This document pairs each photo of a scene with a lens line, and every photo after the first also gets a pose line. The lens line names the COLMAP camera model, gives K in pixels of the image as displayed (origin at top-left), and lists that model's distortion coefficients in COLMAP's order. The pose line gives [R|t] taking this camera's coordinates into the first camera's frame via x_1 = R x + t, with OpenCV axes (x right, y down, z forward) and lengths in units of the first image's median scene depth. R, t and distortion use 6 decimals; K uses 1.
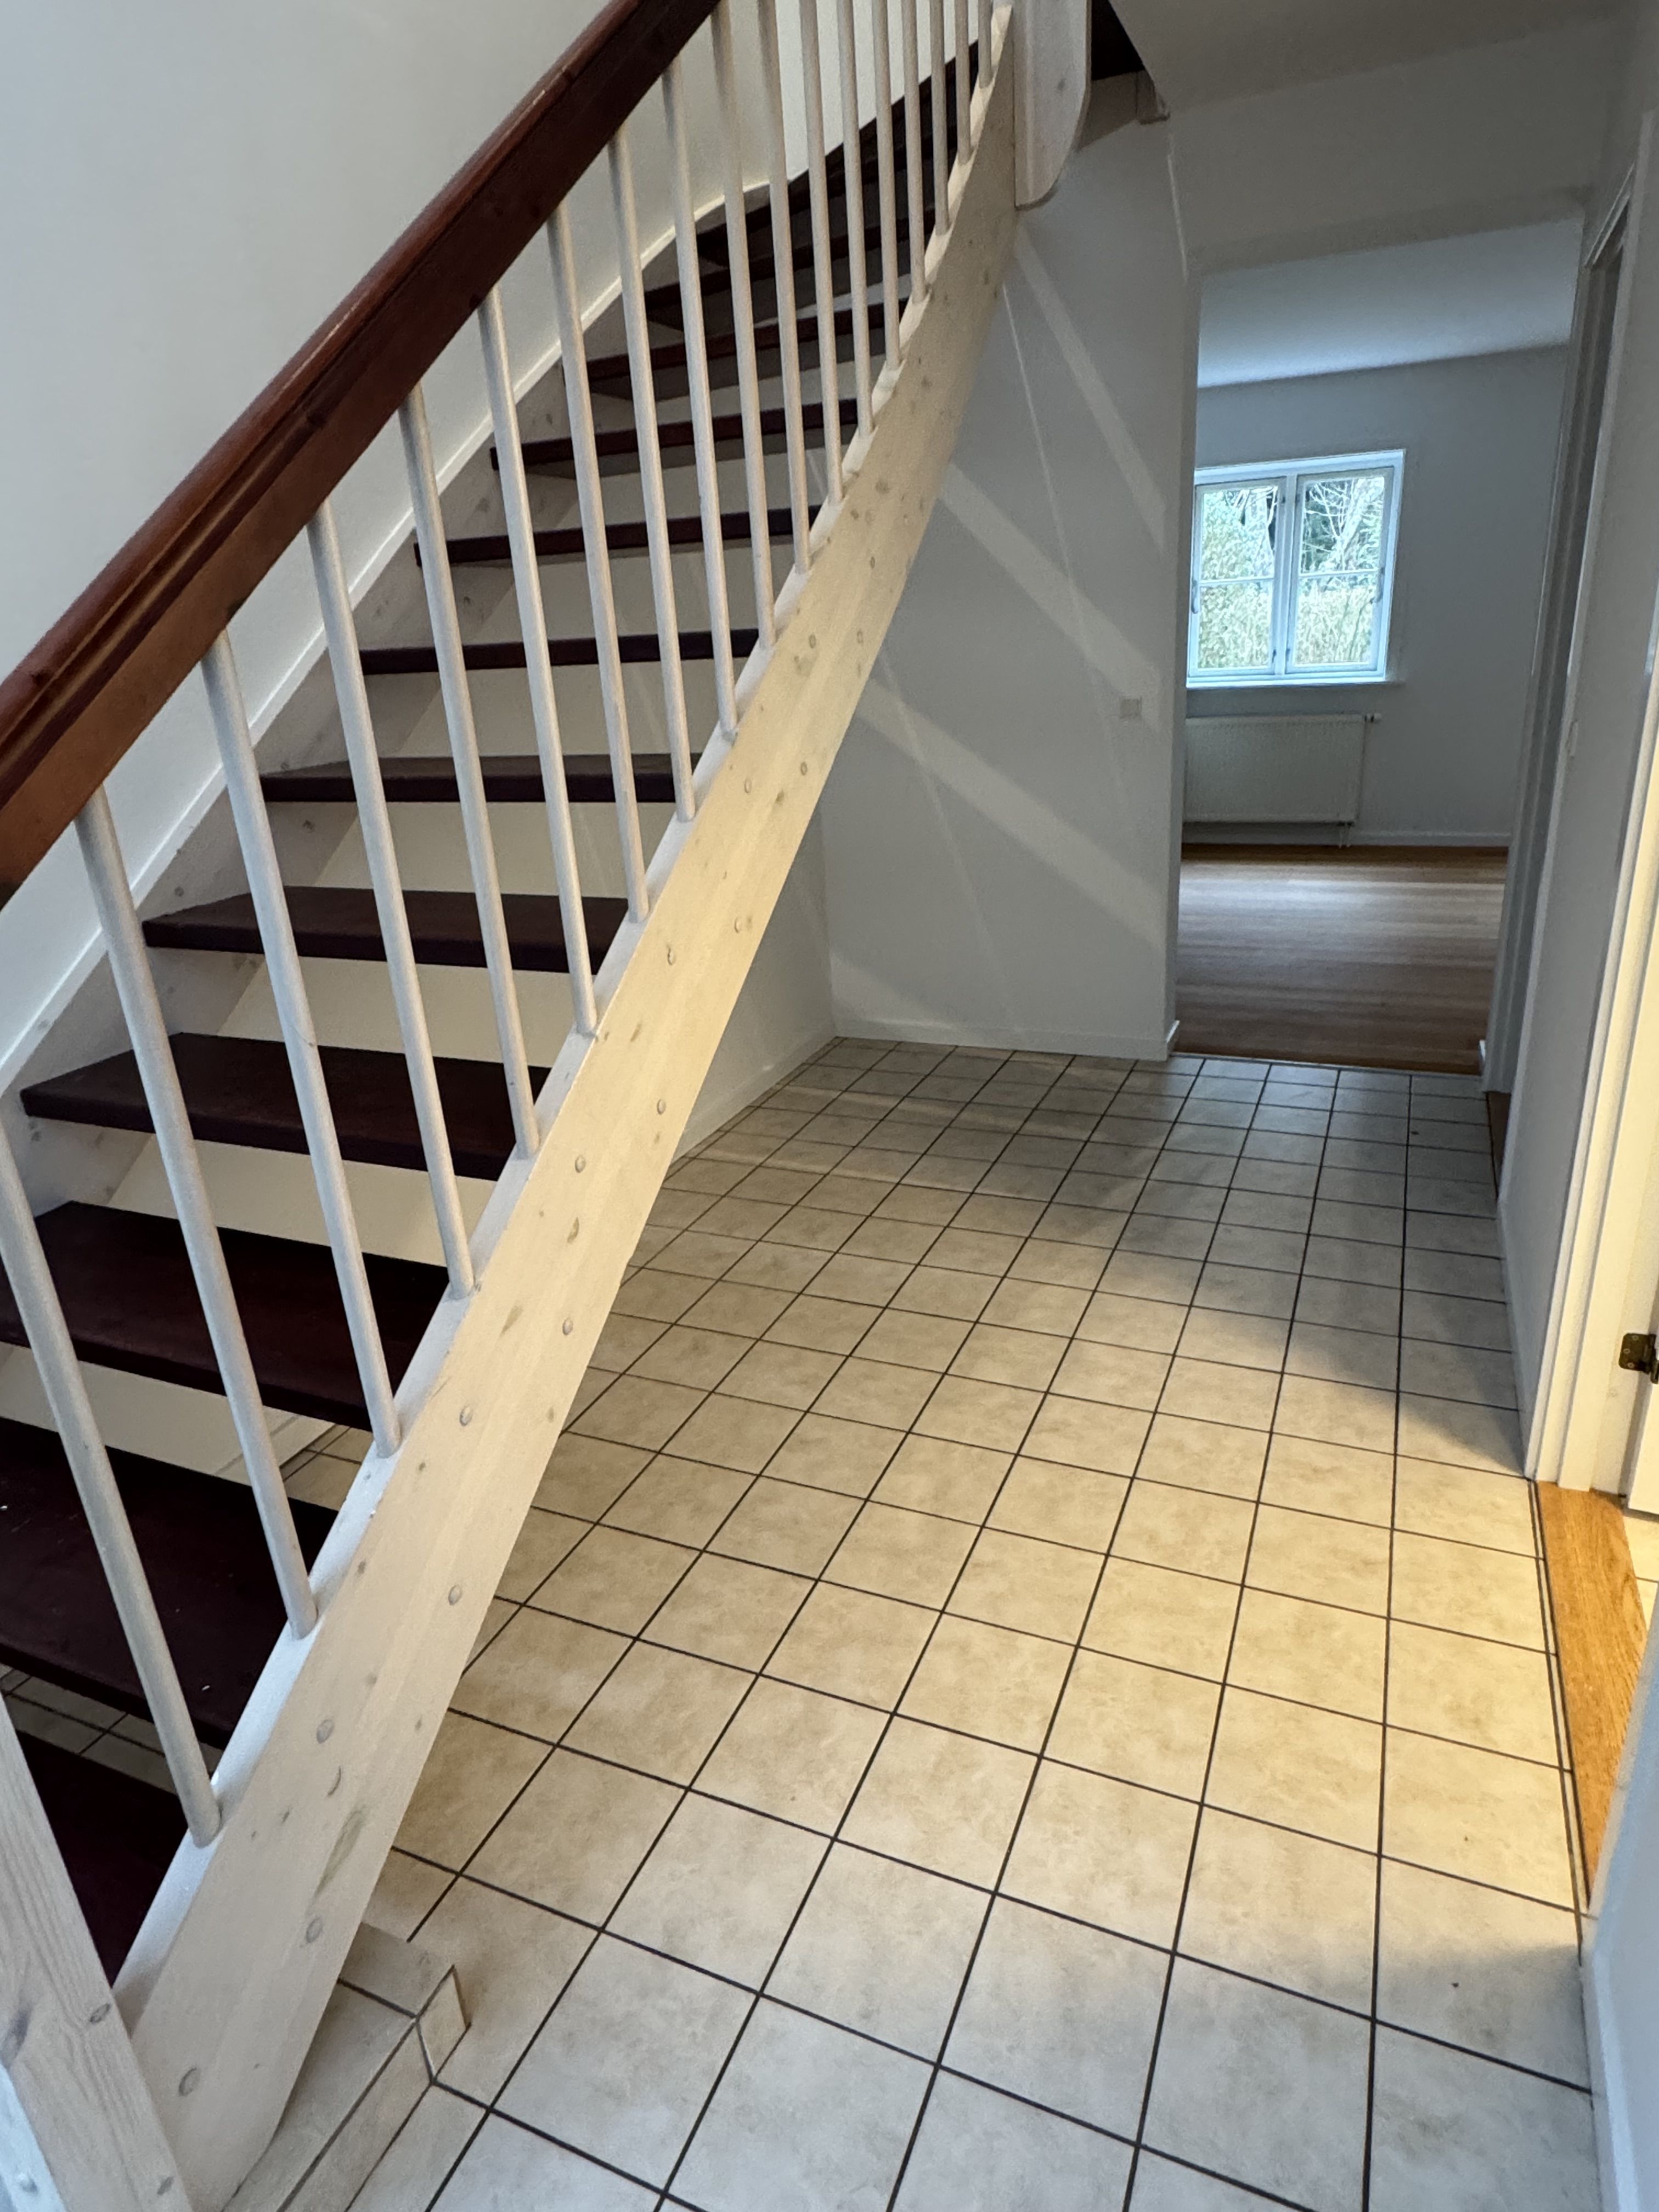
lens RADIAL K [[1276.6, 0, 831.0], [0, 1276.6, 1109.1], [0, 0, 1]] dist [-0.001623, -0.000052]
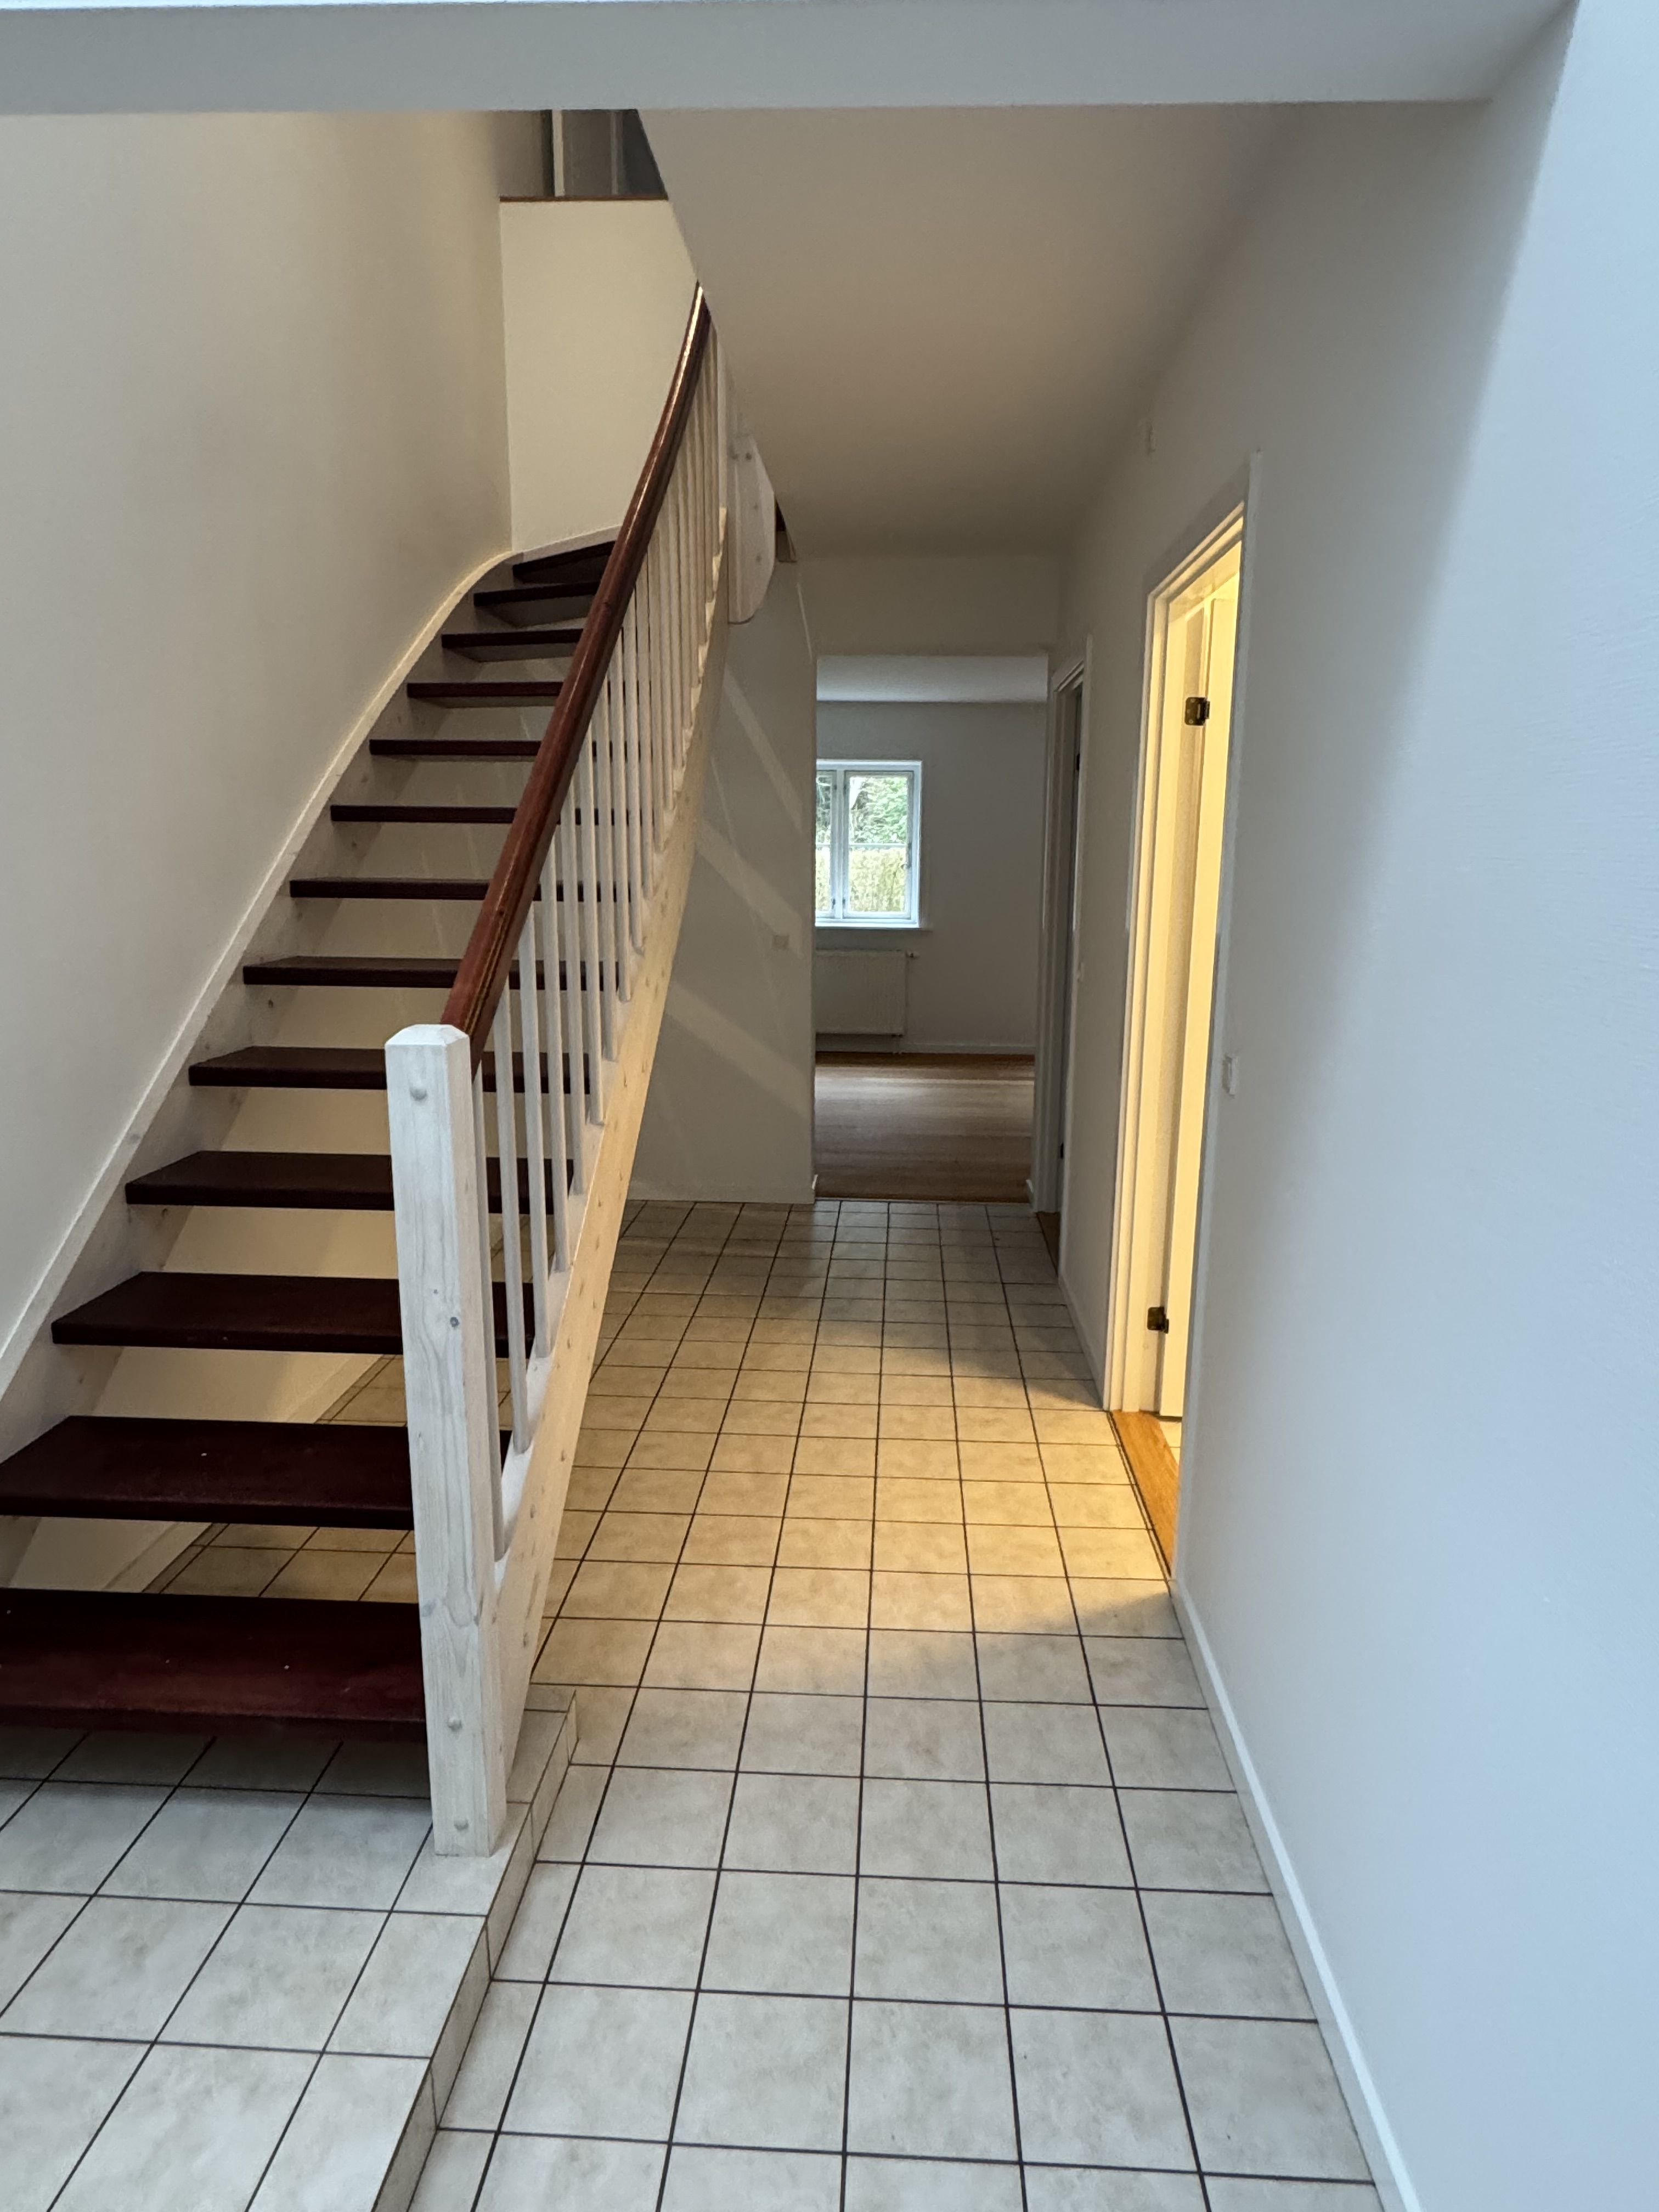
lens RADIAL K [[1276.6, 0, 835.4], [0, 1276.6, 1103.7], [0, 0, 1]] dist [-0.001623, -0.000052]
pose [[0.935817, -0.003437, 0.352470, -0.290790], [0.063935, 0.985021, -0.160144, 0.119354], [-0.346640, 0.172401, 0.922019, -0.374034]]
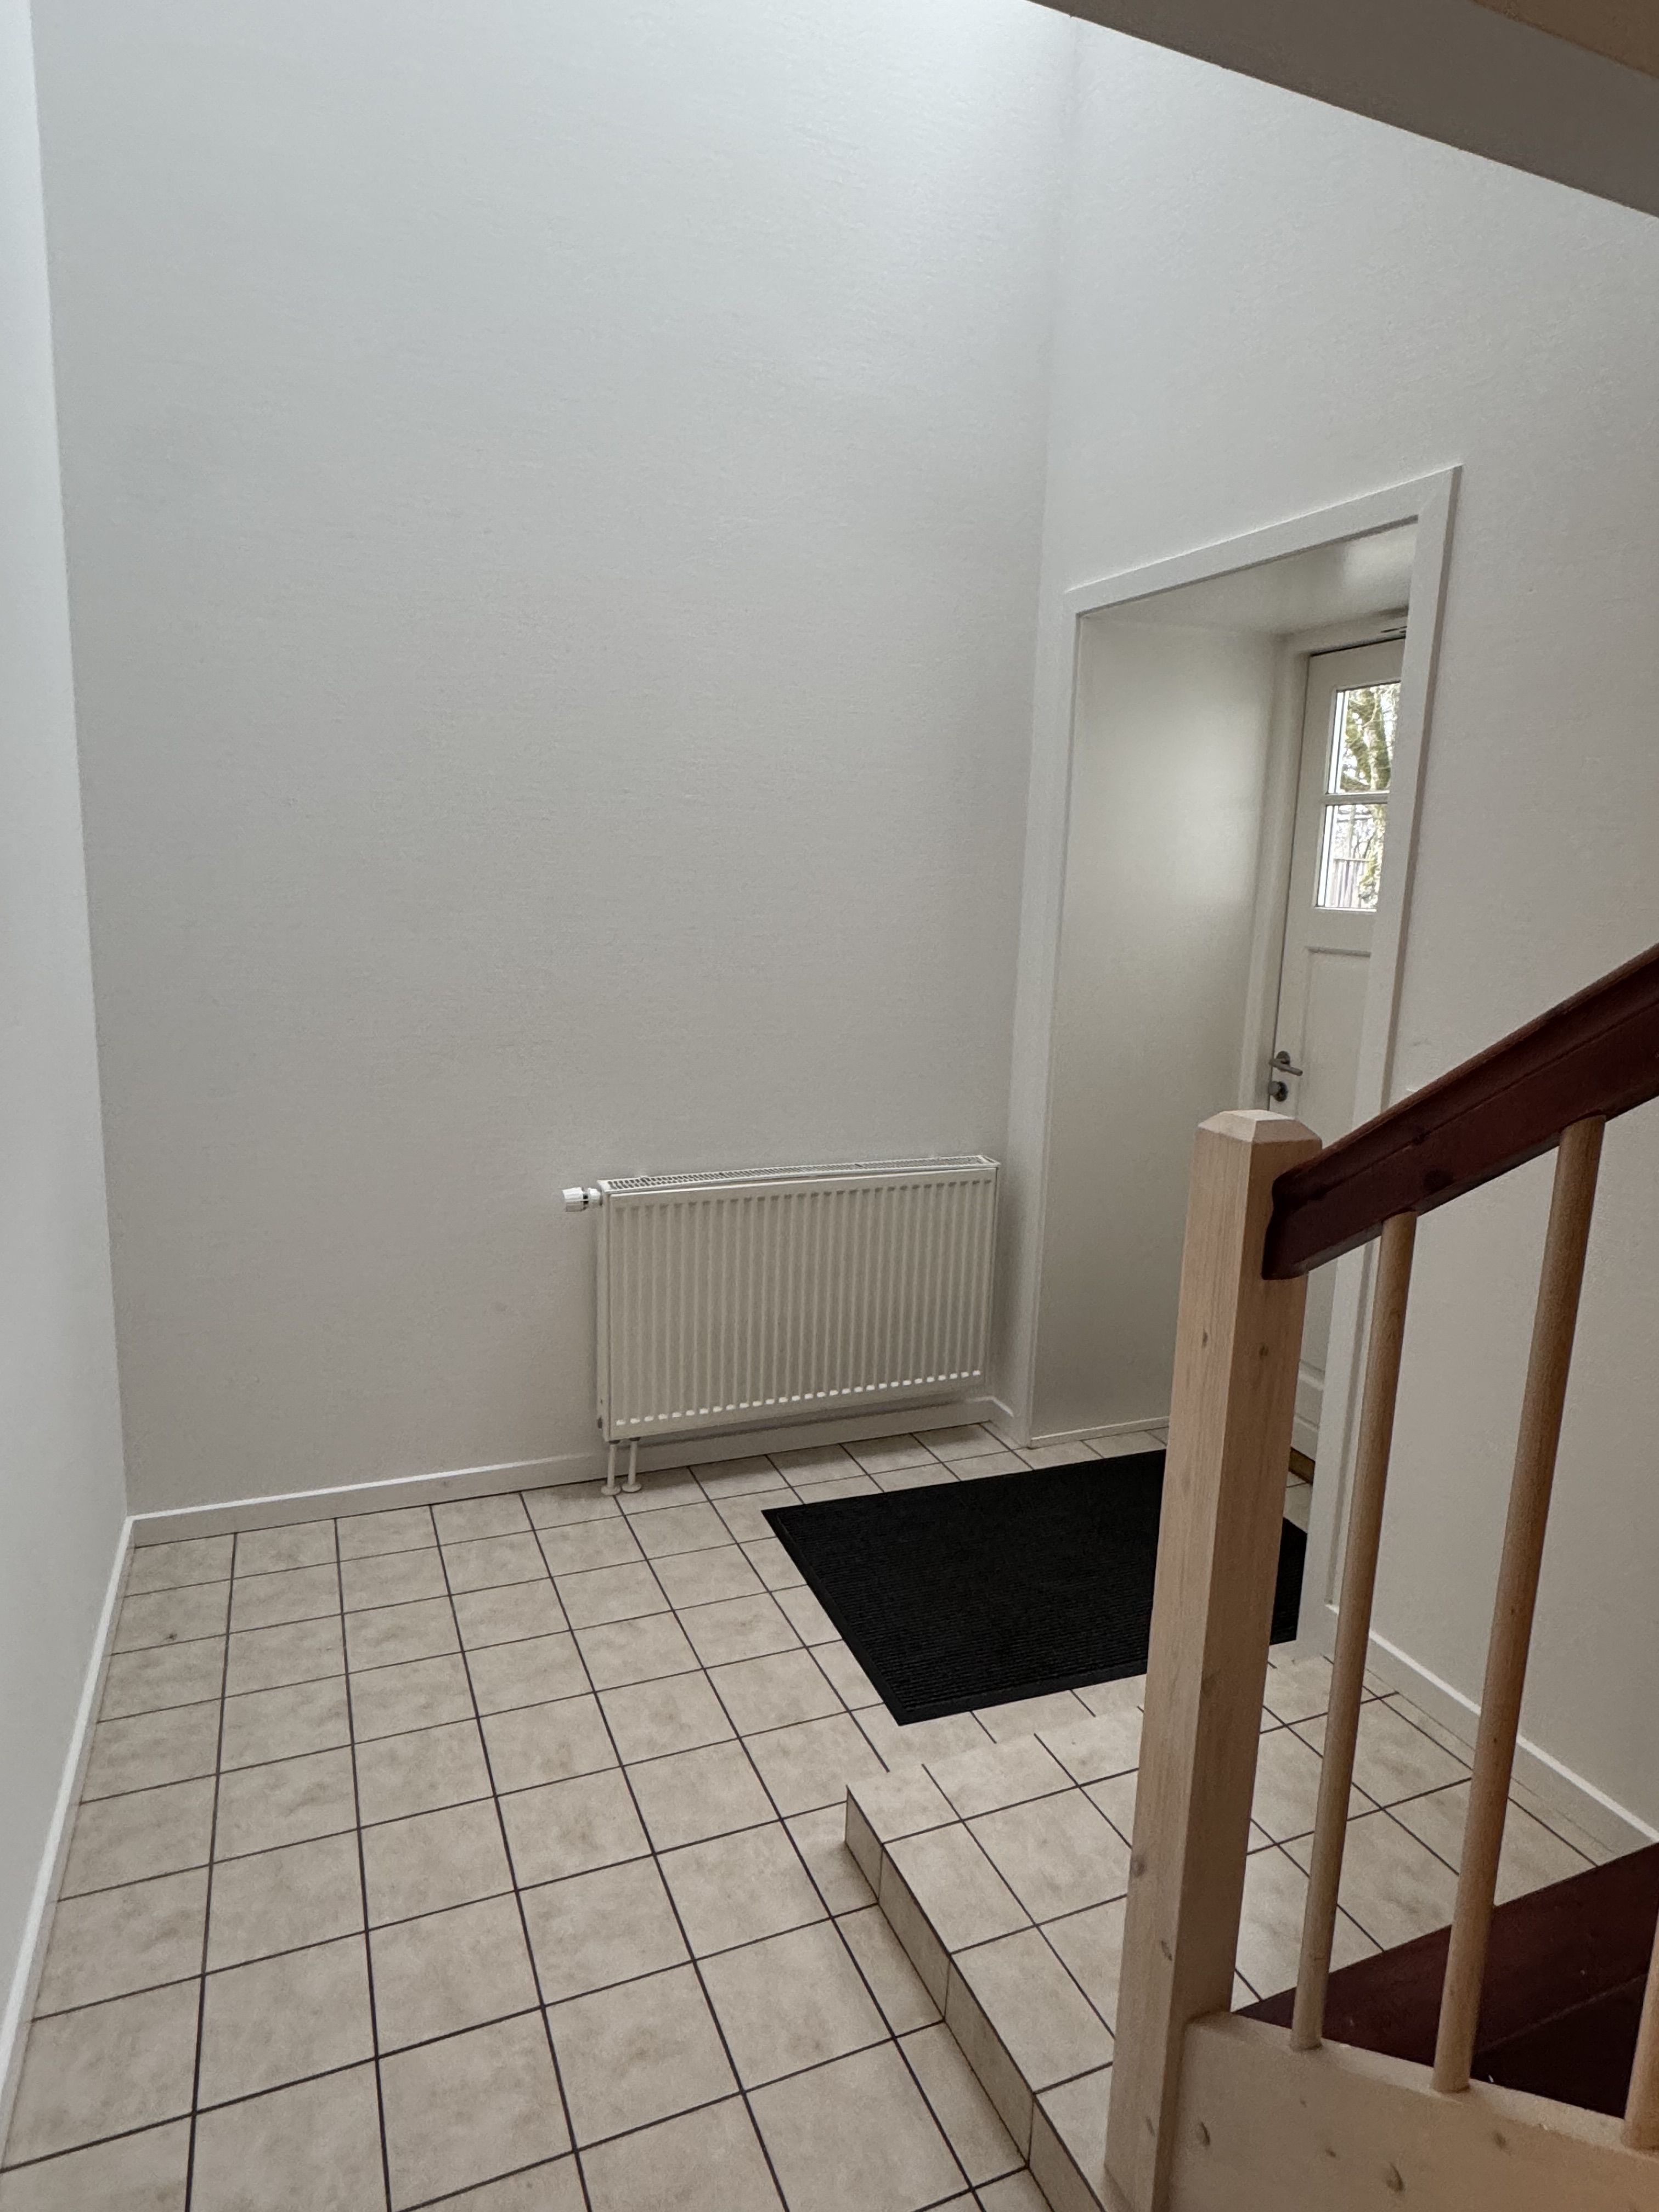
lens RADIAL K [[1276.6, 0, 826.4], [0, 1276.6, 1103.3], [0, 0, 1]] dist [-0.001623, -0.000052]
pose [[-0.696563, 0.164079, -0.698482, 0.165127], [-0.249488, 0.857364, 0.450203, -0.200521], [0.672722, 0.487858, -0.556273, 0.412355]]
